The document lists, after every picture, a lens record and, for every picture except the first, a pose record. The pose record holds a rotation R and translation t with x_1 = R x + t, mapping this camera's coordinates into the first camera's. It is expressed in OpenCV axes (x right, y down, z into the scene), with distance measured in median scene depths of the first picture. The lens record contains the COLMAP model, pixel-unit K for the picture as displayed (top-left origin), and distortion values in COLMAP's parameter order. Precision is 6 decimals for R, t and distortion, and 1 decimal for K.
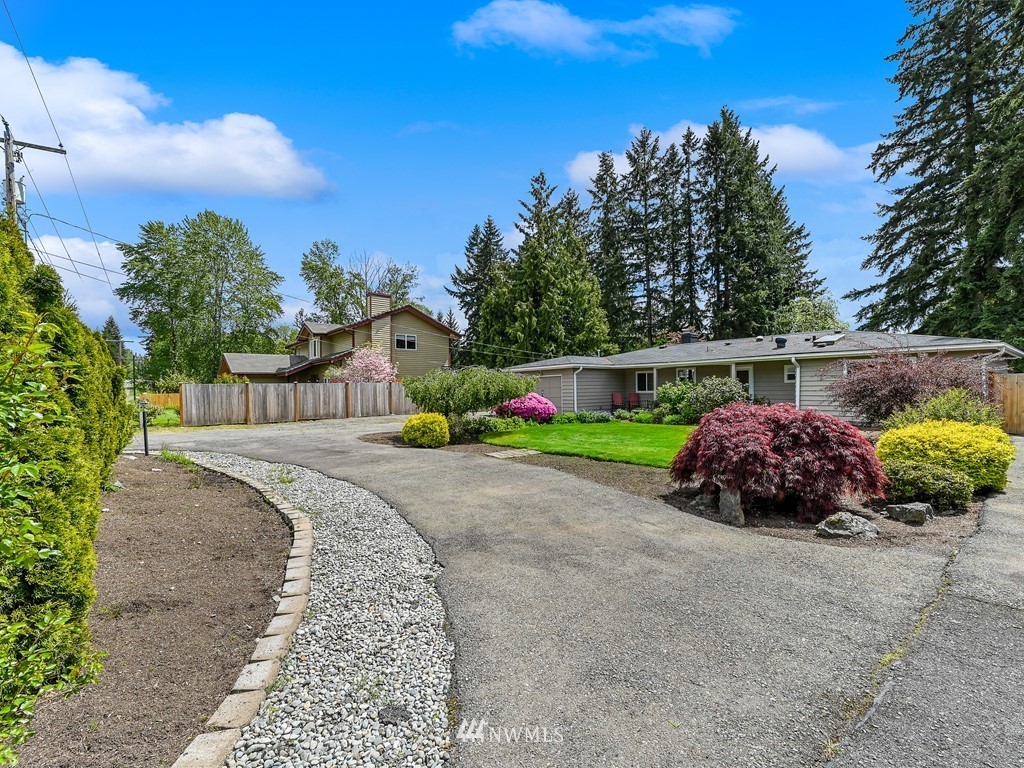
lens RADIAL K [[451.1, 0, 516.3], [0, 451.1, 388.8], [0, 0, 1]] dist [-0.000018, 0.000093]
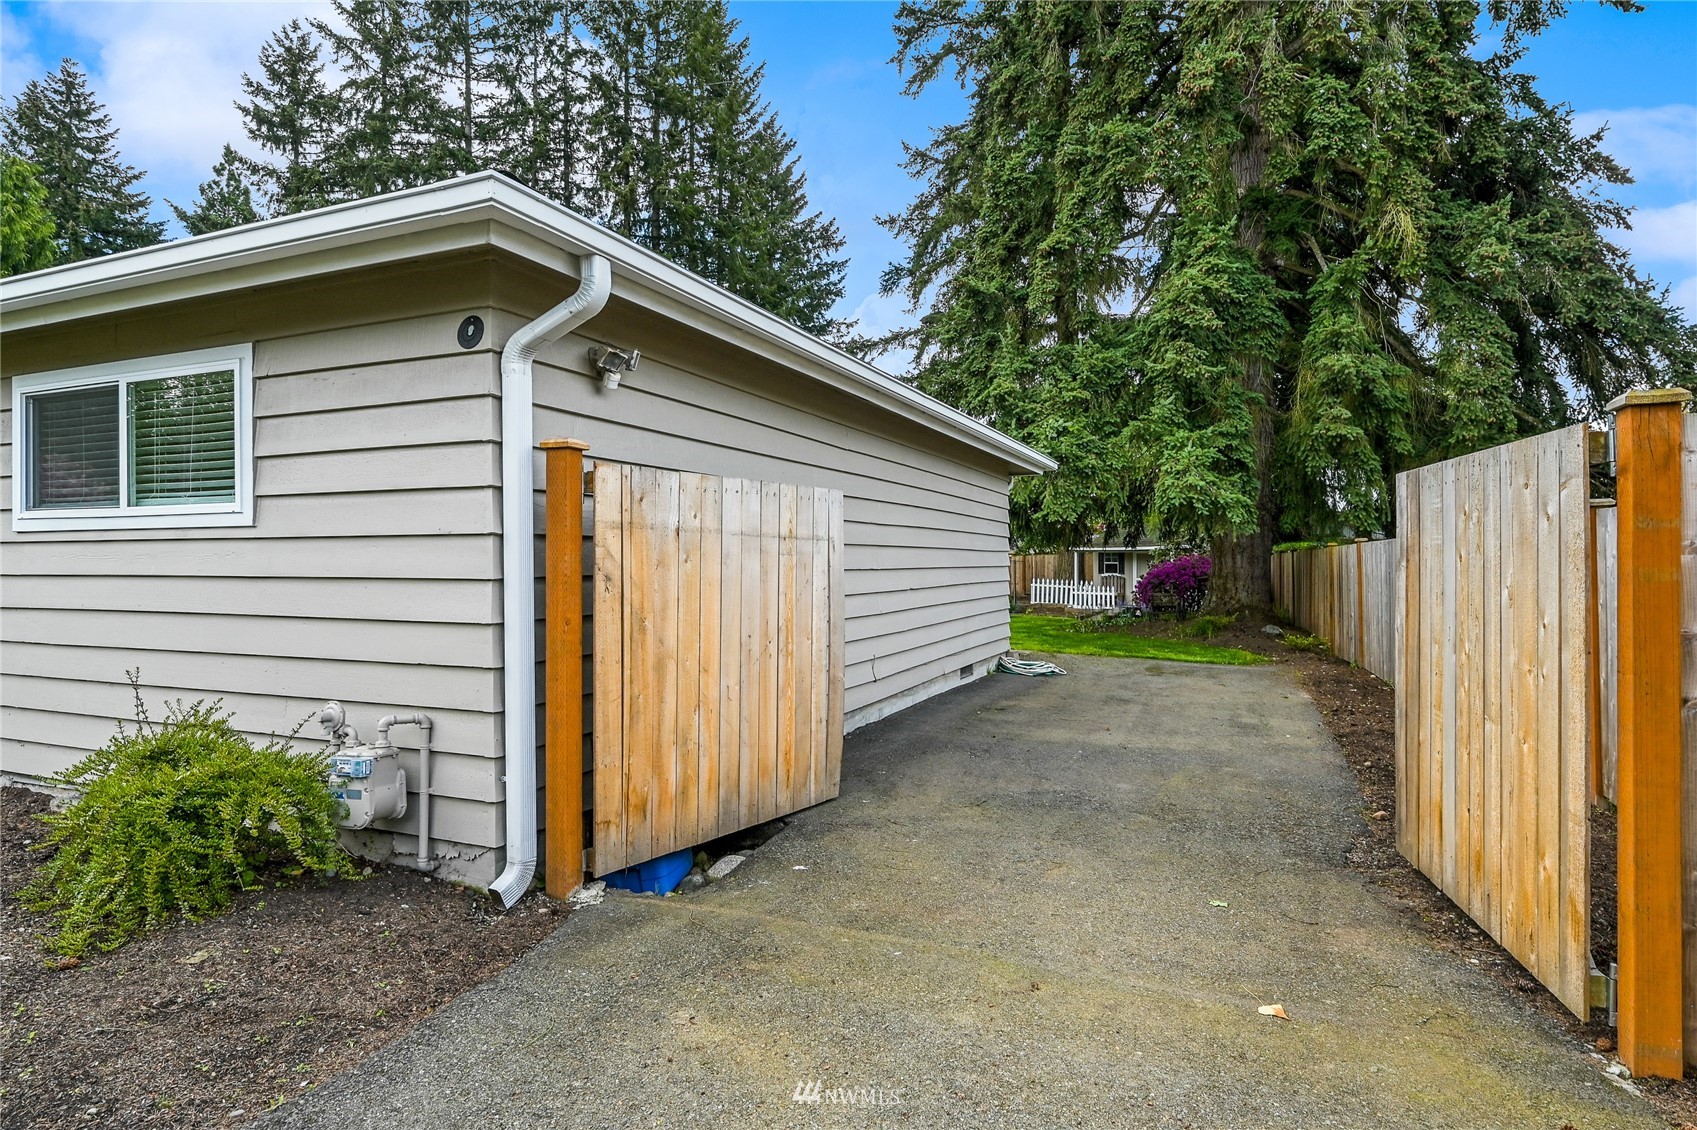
lens RADIAL K [[925.2, 0, 848.5], [0, 925.2, 565.0], [0, 0, 1]] dist [-0.003514, -0.001524]
pose [[0.882200, 0.009505, 0.470778, 0.239971], [-0.008146, 0.999955, -0.004925, -0.000222], [-0.470804, 0.000510, 0.882238, 0.171046]]
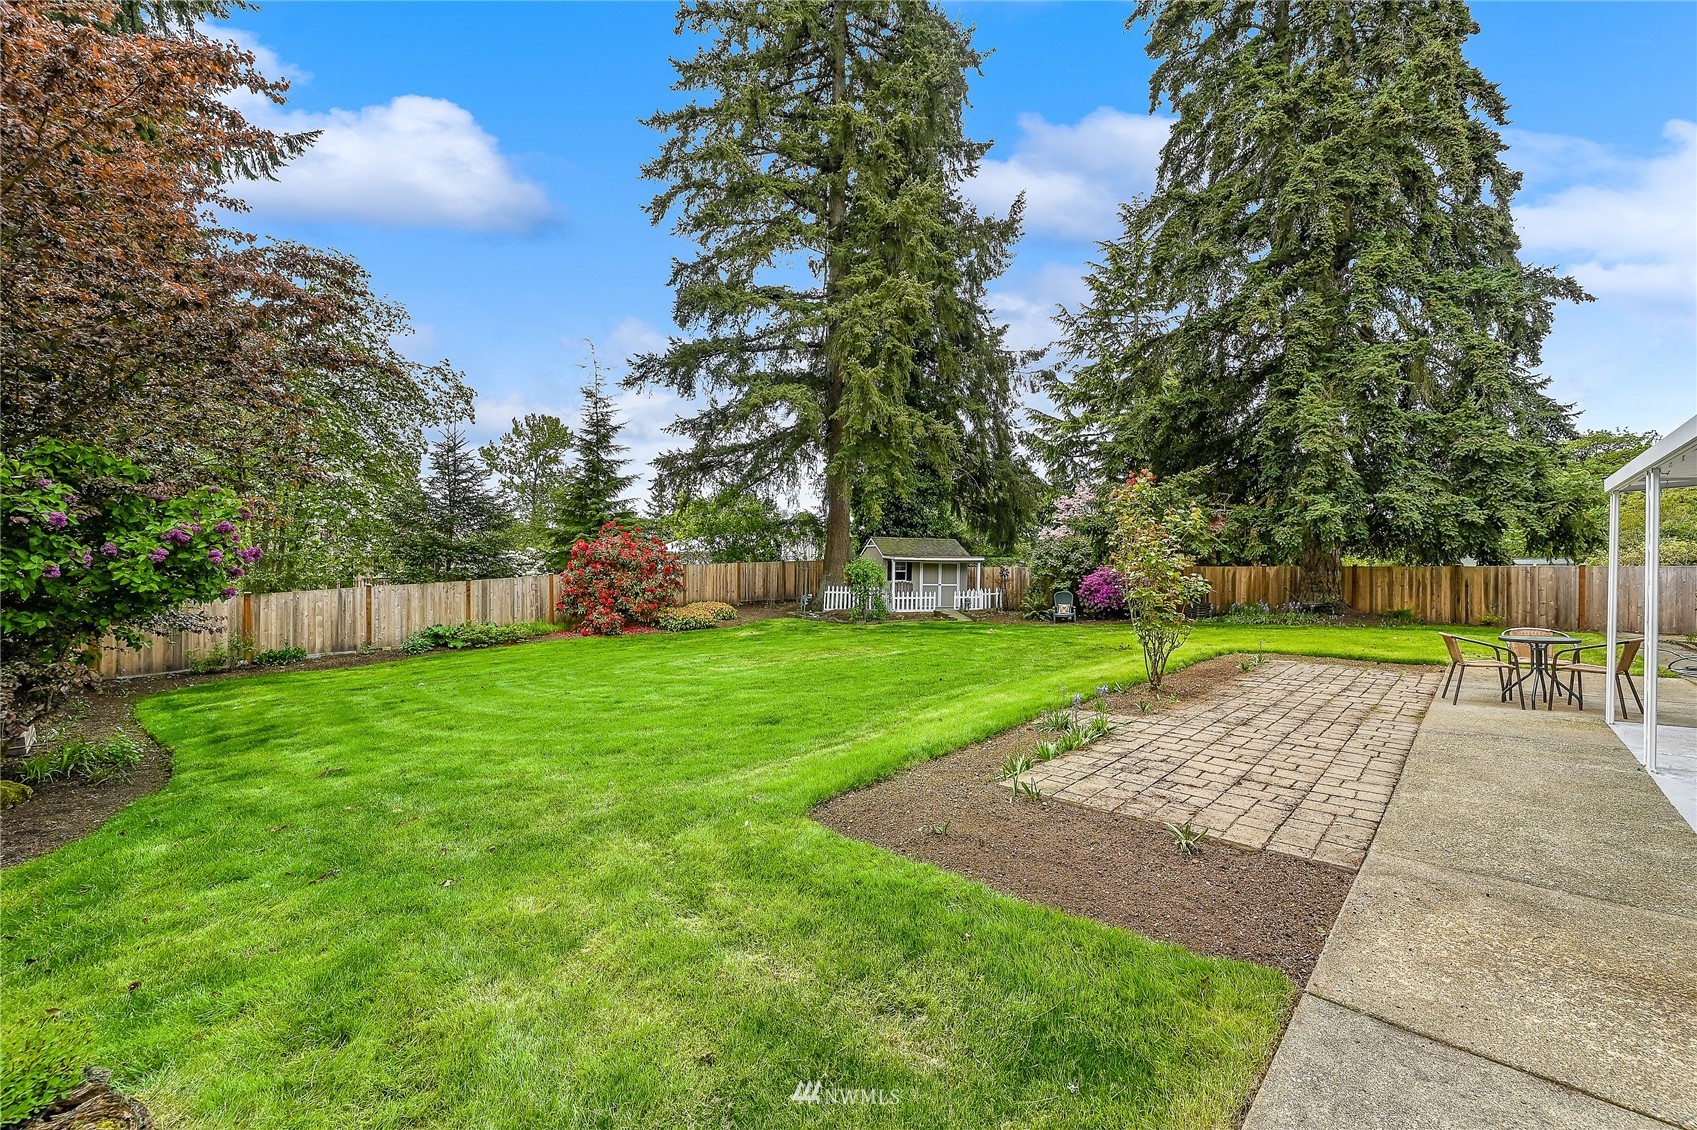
lens RADIAL K [[666.1, 0, 854.3], [0, 666.1, 572.1], [0, 0, 1]] dist [-0.001407, -0.000290]
pose [[-0.089231, -0.001743, 0.996009, 0.178956], [-0.001444, 0.999998, 0.001621, -0.005808], [-0.996010, -0.001294, -0.089233, 0.675175]]
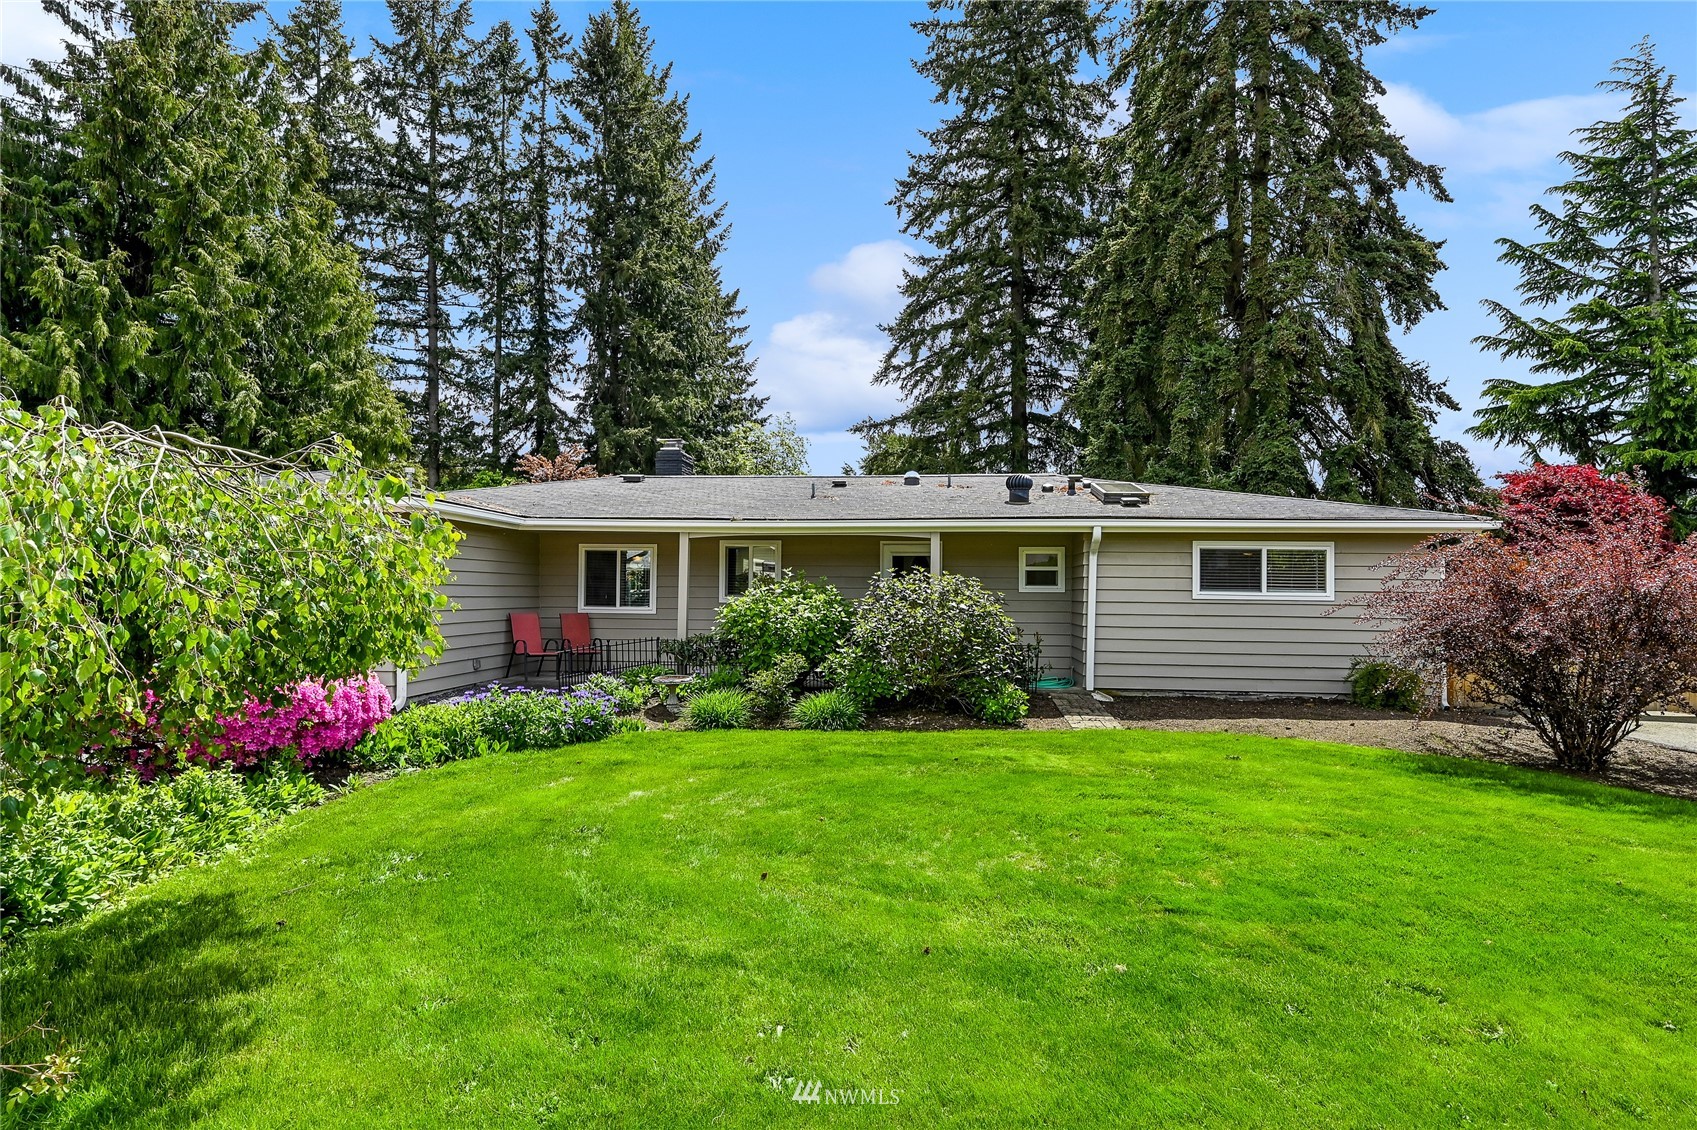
lens RADIAL K [[900.1, 0, 853.2], [0, 900.1, 577.5], [0, 0, 1]] dist [0.008261, -0.000039]
pose [[0.699536, 0.030010, 0.713967, -0.022020], [-0.018187, 0.999542, -0.024194, -0.001496], [-0.714366, 0.003940, 0.699761, 0.187250]]
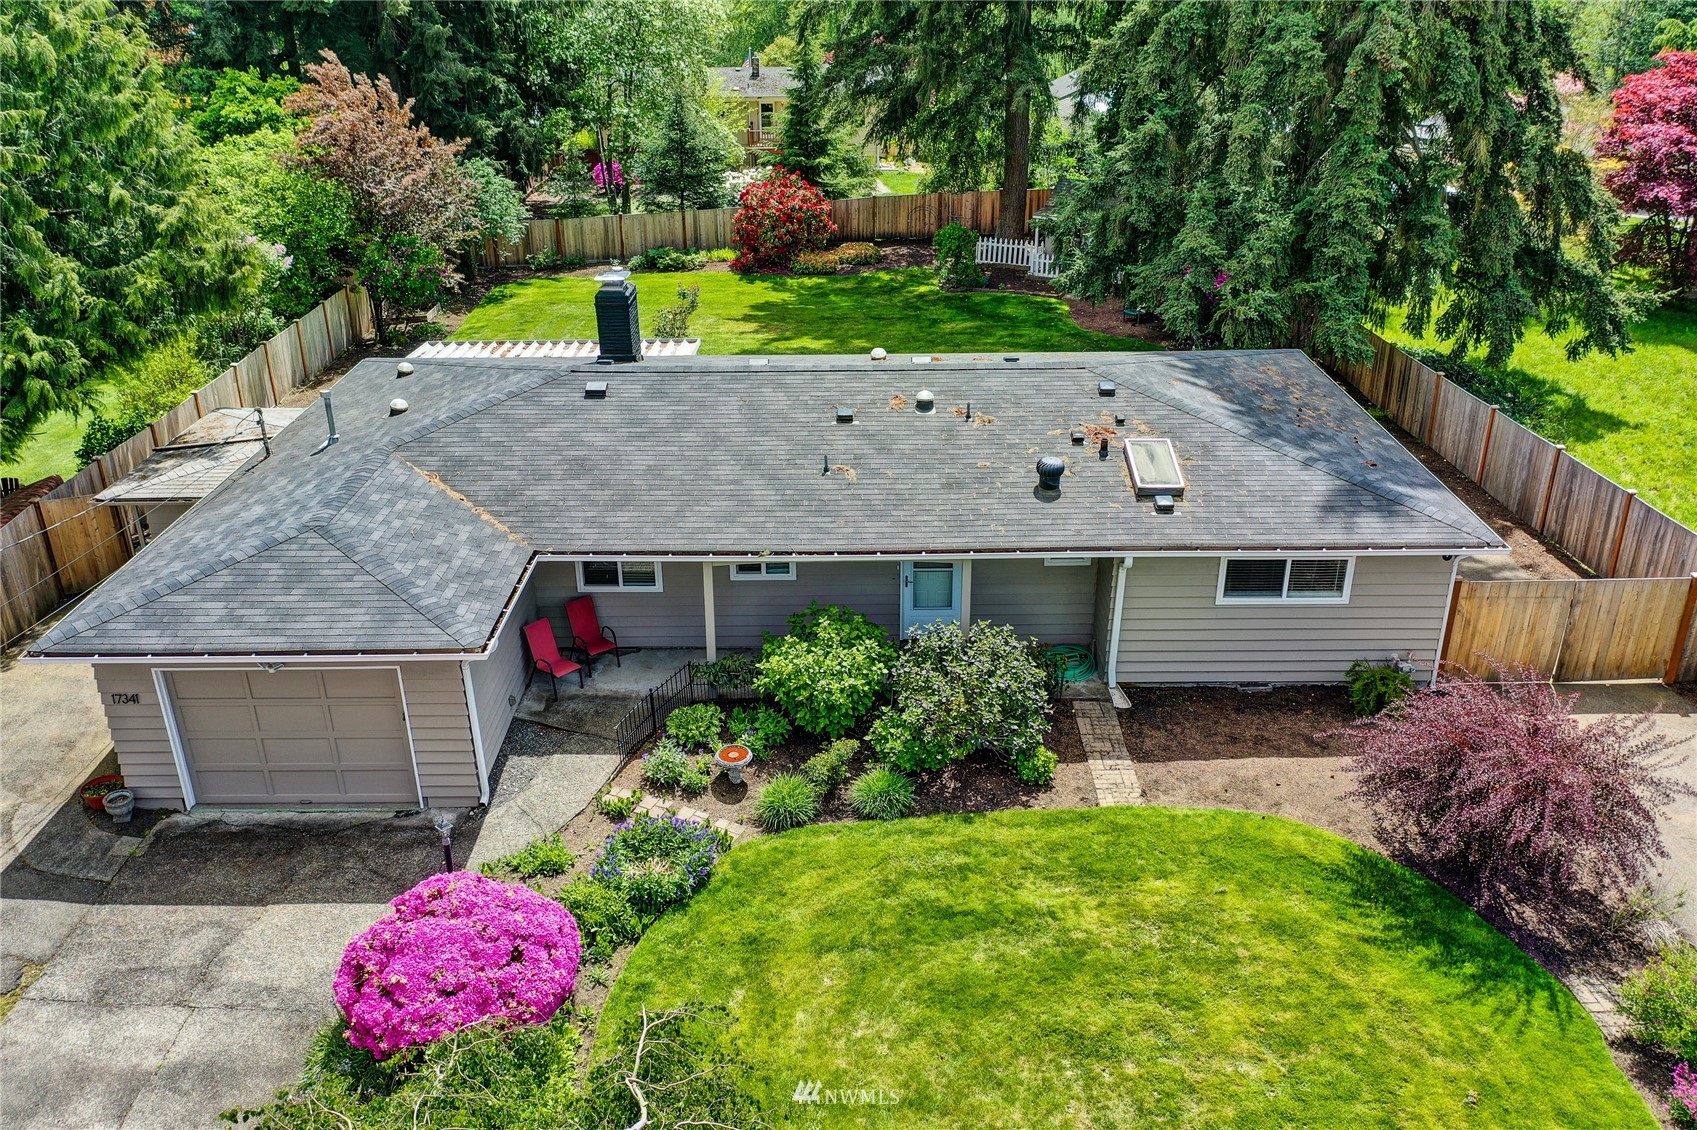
lens RADIAL K [[1342.0, 0, 848.5], [0, 1342.0, 565.0], [0, 0, 1]] dist [0.004878, 0.005609]
pose [[0.634068, -0.322049, 0.703024, -0.102631], [0.003127, 0.910209, 0.414138, -0.162335], [-0.773271, -0.260393, 0.578141, 0.159919]]
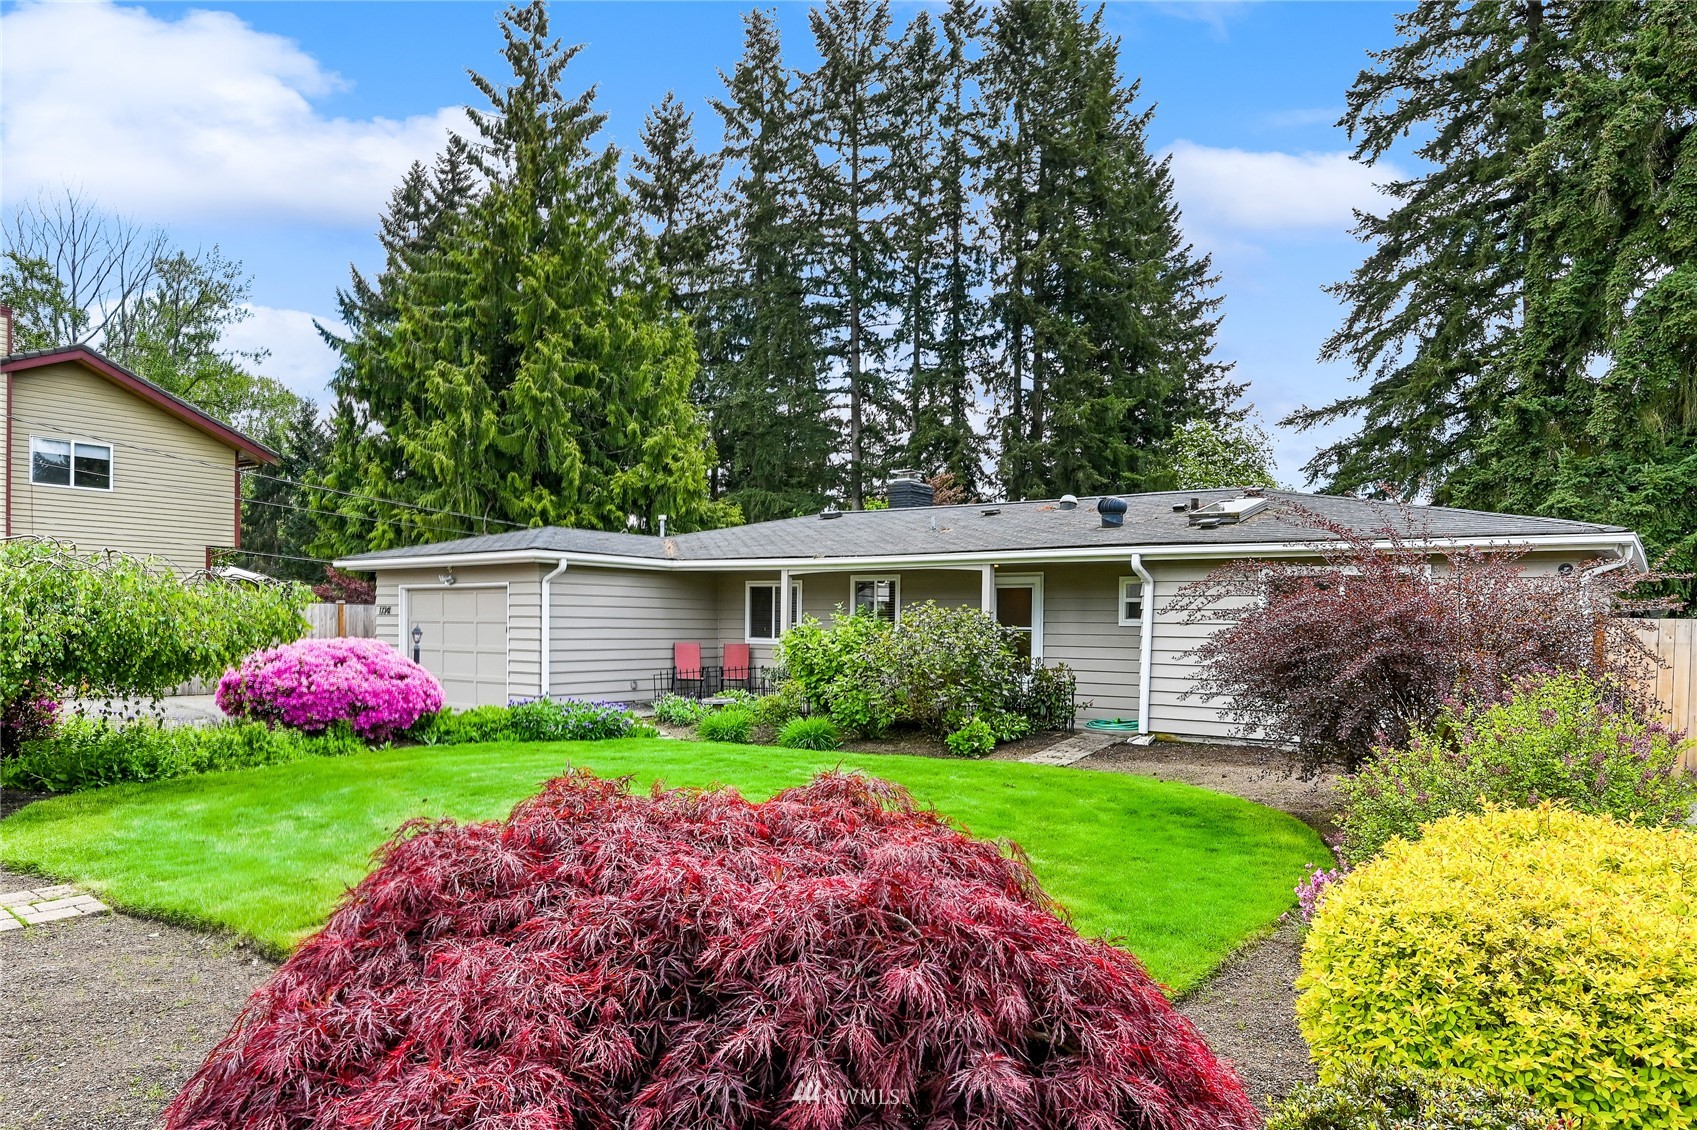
lens RADIAL K [[1114.7, 0, 866.2], [0, 1114.7, 632.5], [0, 0, 1]] dist [-0.001232, -0.000612]
pose [[0.963971, 0.021441, 0.265142, 0.056289], [-0.024224, 0.999680, 0.007232, -0.003258], [-0.264902, -0.013394, 0.964182, 0.067696]]
